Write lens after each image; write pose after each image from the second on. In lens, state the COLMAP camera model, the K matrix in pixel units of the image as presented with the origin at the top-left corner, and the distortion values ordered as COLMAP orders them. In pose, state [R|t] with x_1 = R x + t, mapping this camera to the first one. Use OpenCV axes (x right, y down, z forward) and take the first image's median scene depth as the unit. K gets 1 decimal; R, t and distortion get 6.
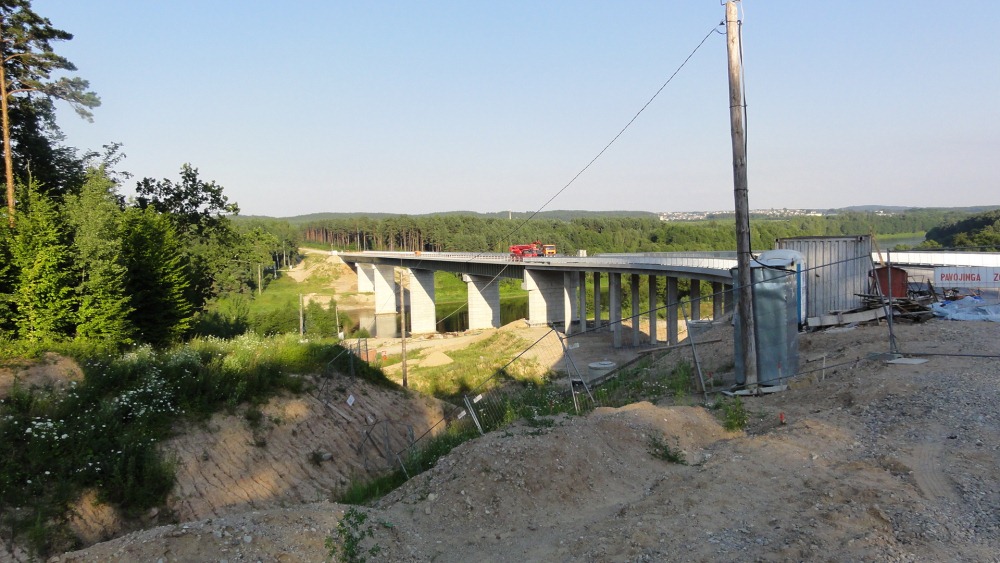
lens RADIAL K [[717.1, 0, 500.0], [0, 717.1, 281.5], [0, 0, 1]] dist [-0.004711, -0.000125]
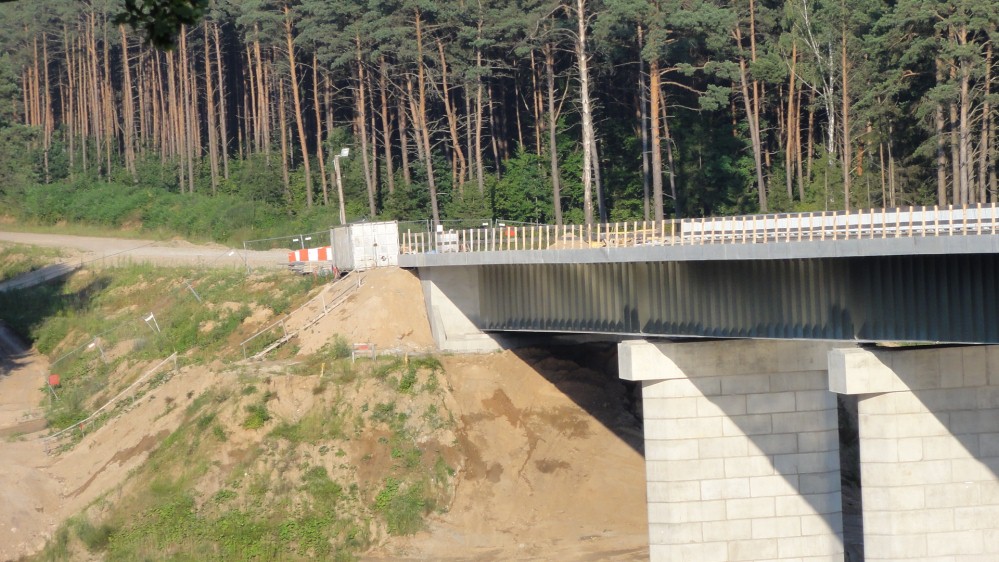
lens RADIAL K [[7196.8, 0, 499.5], [0, 7196.8, 281.0], [0, 0, 1]] dist [-0.259690, -12.927788]
pose [[0.981929, -0.016943, -0.188488, -0.040986], [0.008980, 0.999034, -0.043023, 0.004685], [0.189035, 0.040553, 0.981133, 0.097041]]
